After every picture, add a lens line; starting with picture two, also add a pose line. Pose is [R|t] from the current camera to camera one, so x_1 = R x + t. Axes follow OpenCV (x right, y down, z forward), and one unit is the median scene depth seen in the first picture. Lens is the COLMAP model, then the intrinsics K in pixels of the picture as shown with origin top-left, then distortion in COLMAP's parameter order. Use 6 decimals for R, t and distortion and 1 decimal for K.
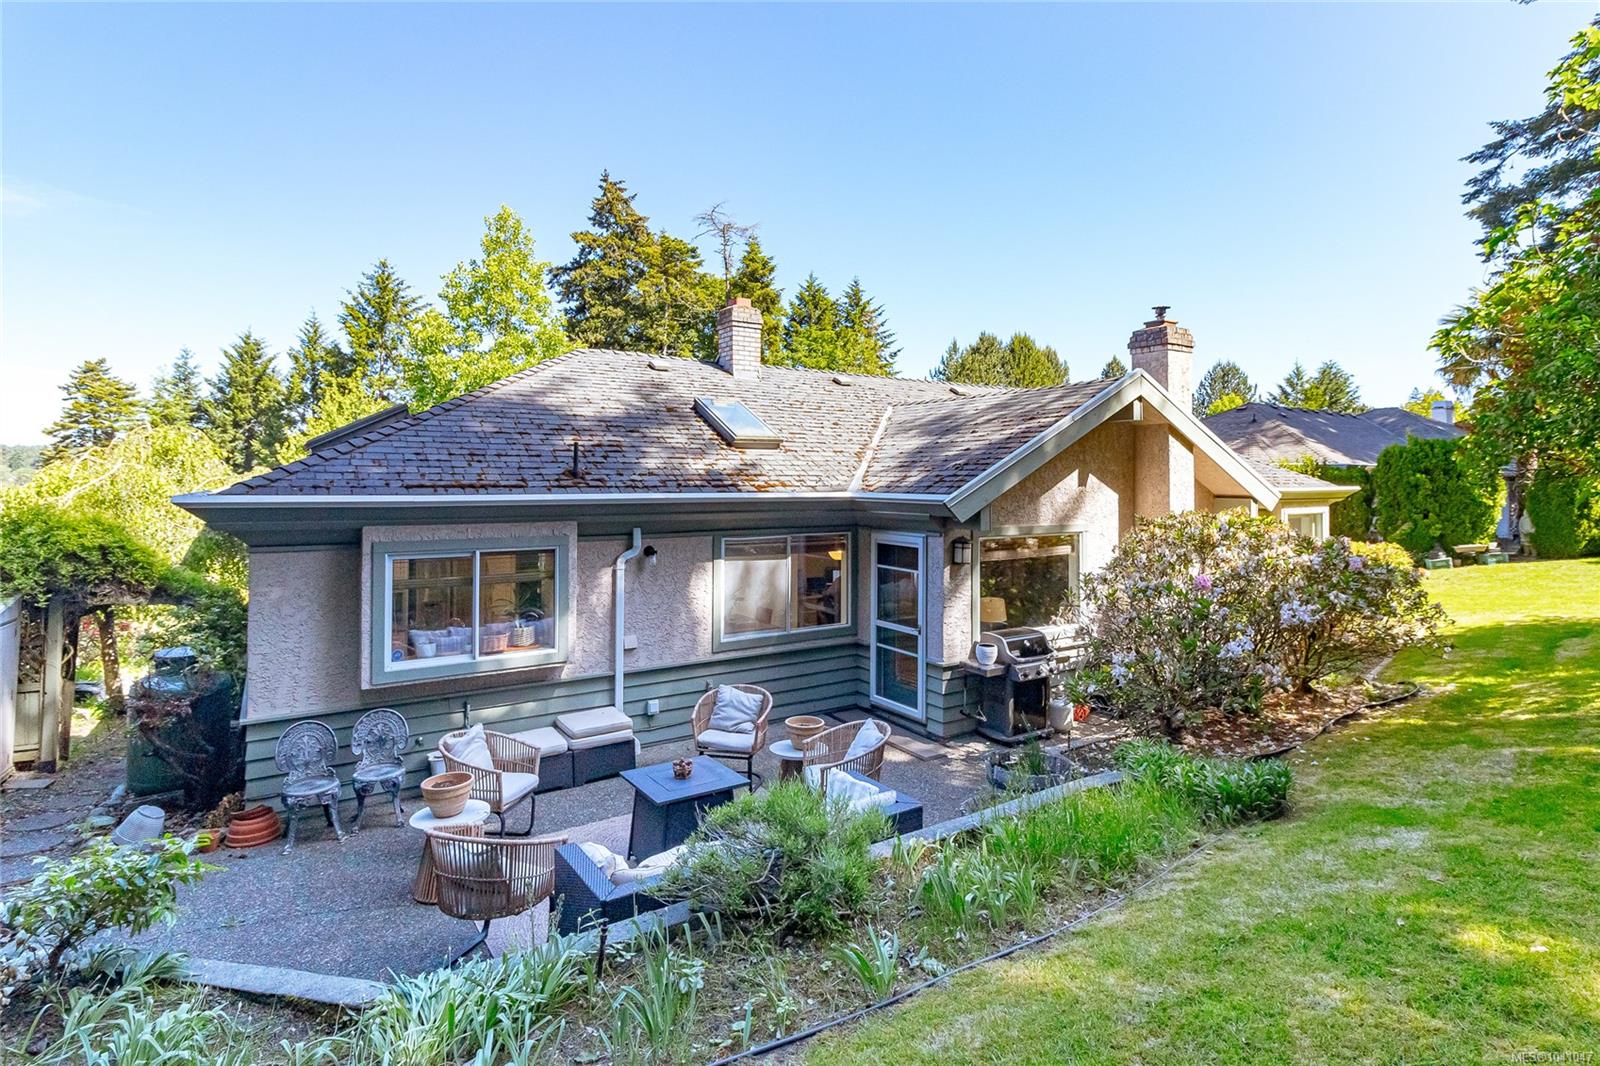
lens RADIAL K [[823.8, 0, 799.7], [0, 823.8, 480.3], [0, 0, 1]] dist [0.001528, 0.000002]
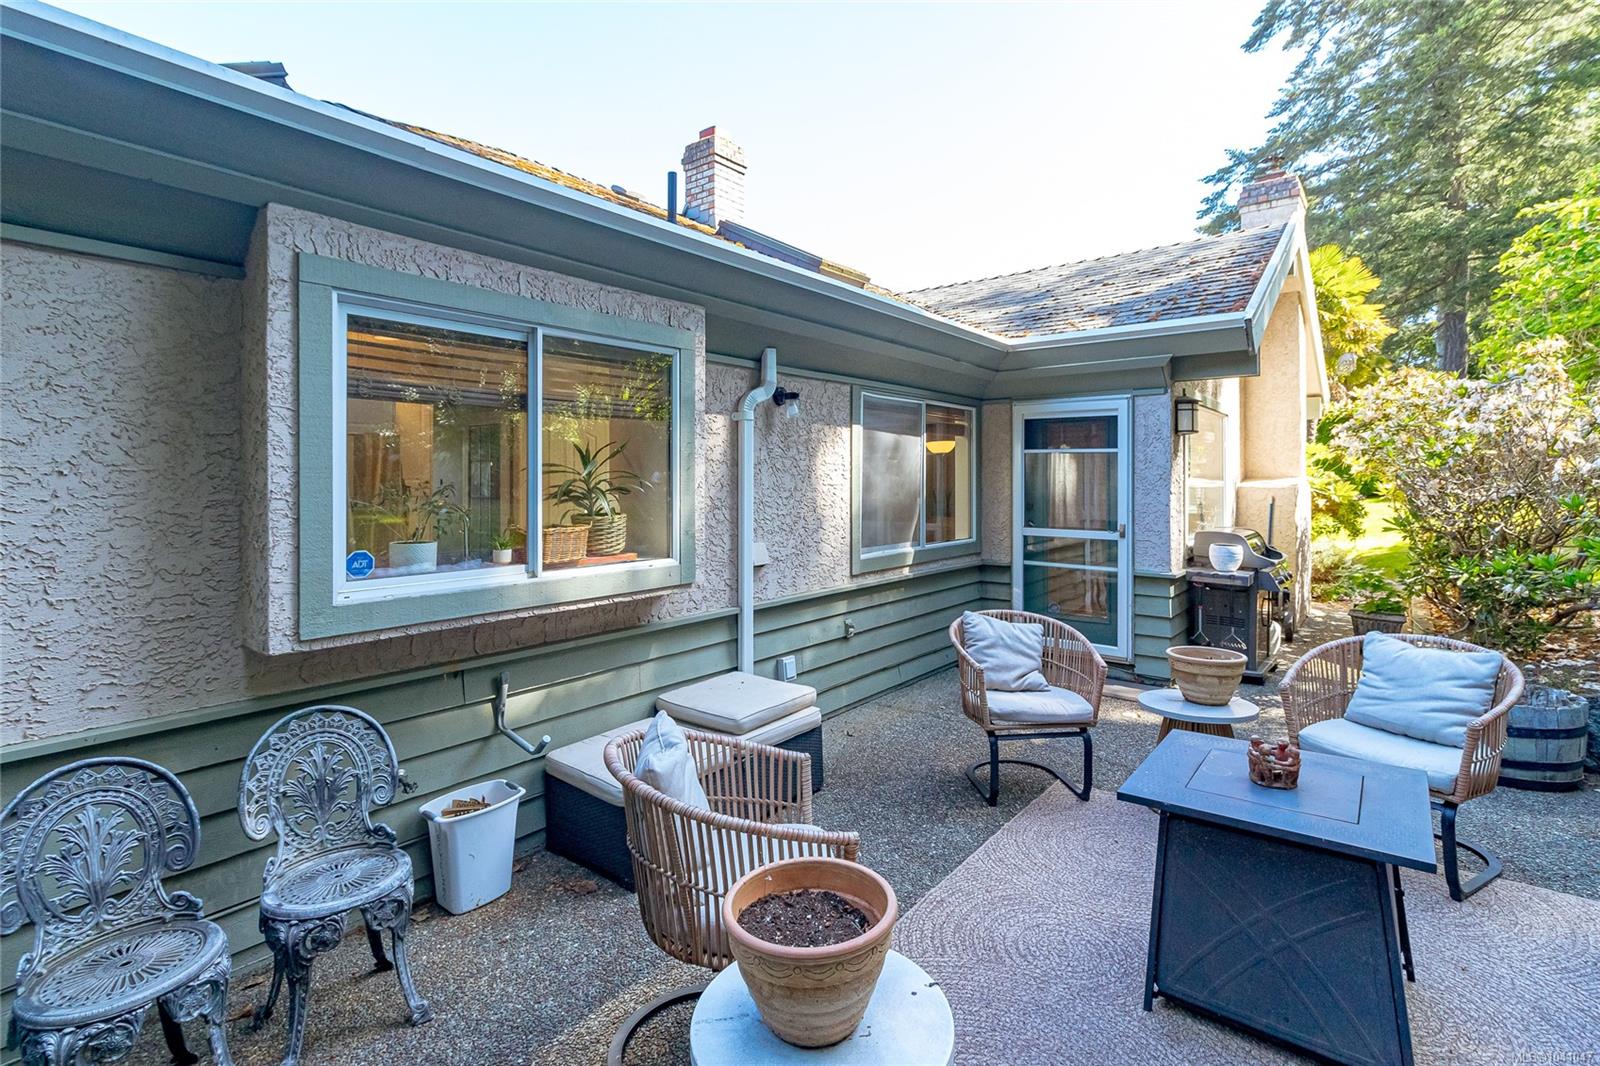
lens RADIAL K [[765.9, 0, 800.3], [0, 765.9, 482.9], [0, 0, 1]] dist [0.002592, 0.001135]
pose [[0.949961, -0.006217, 0.312307, -0.343453], [0.005193, 0.999978, 0.004109, 0.147686], [-0.312326, -0.002282, 0.949972, 0.504798]]
